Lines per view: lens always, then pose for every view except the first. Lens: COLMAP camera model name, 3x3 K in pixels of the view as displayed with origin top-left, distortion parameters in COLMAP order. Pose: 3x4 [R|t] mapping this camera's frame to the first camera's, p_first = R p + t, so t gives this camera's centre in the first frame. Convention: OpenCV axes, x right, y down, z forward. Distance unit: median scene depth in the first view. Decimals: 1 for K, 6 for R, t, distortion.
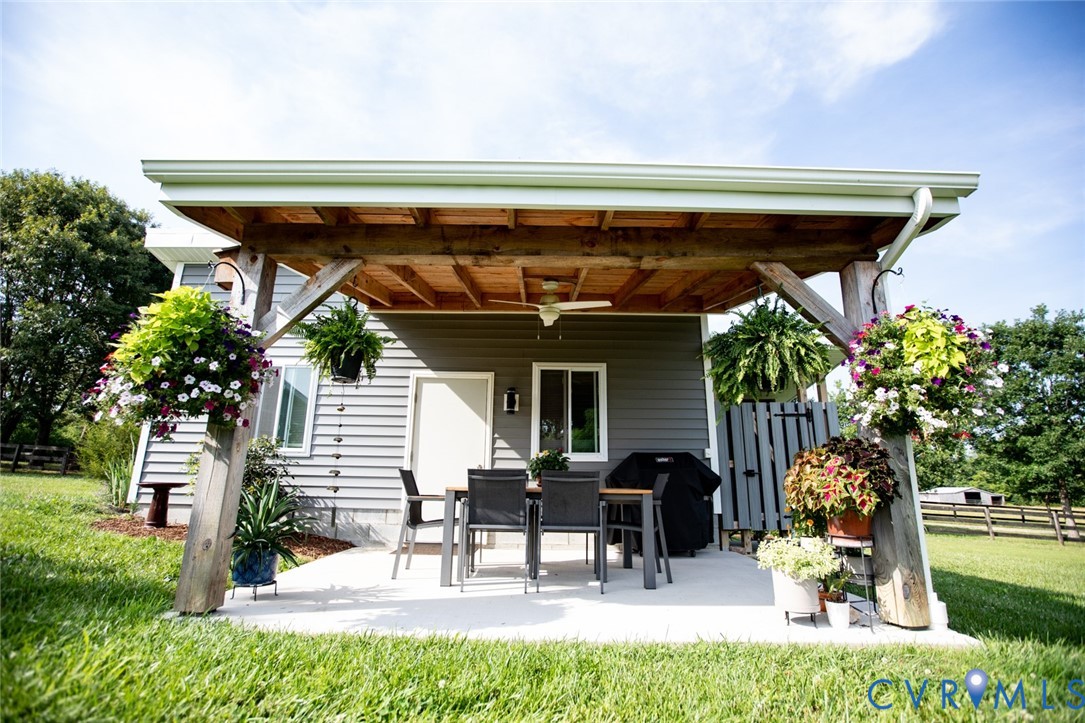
lens RADIAL K [[501.6, 0, 542.5], [0, 501.6, 361.5], [0, 0, 1]] dist [-0.052410, 0.022319]
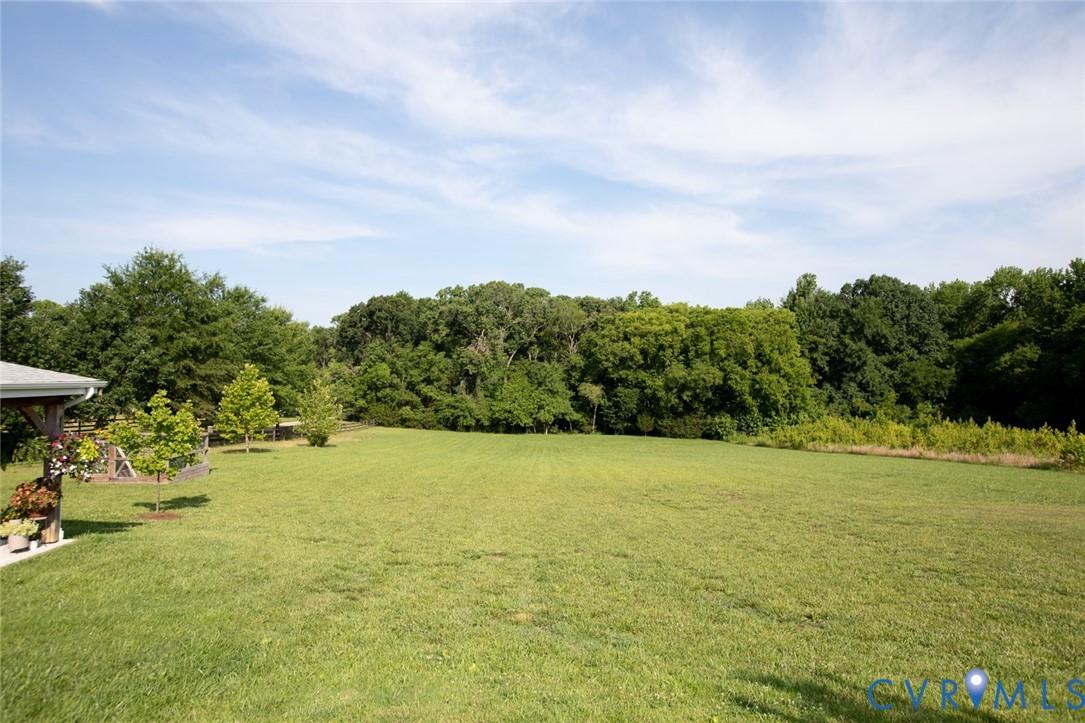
lens RADIAL K [[652.2, 0, 542.5], [0, 652.2, 361.5], [0, 0, 1]] dist [-0.053561, 0.046161]
pose [[-0.026830, 0.006019, 0.999622, -2.203561], [-0.244549, 0.969558, -0.012401, -0.815329], [-0.969266, -0.244790, -0.024541, -1.032798]]
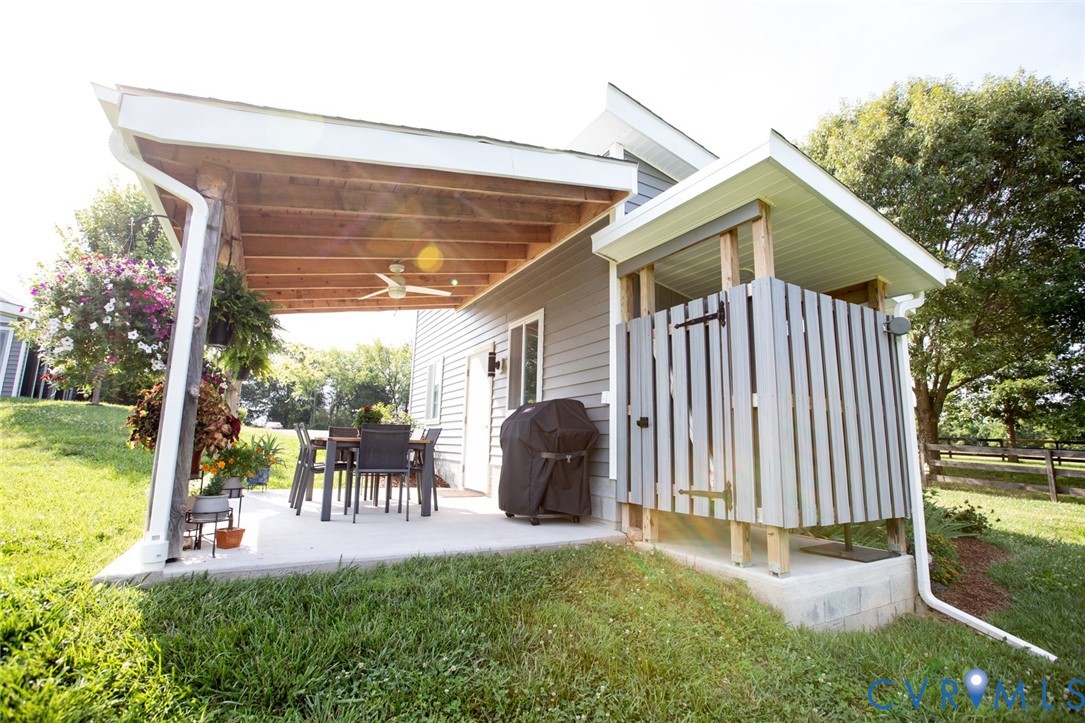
lens RADIAL K [[501.6, 0, 542.5], [0, 501.6, 361.5], [0, 0, 1]] dist [-0.052410, 0.022319]
pose [[0.471711, -0.145455, -0.869673, 0.937464], [0.191477, 0.979662, -0.059994, 0.158394], [0.860712, -0.138223, 0.489969, 0.564660]]
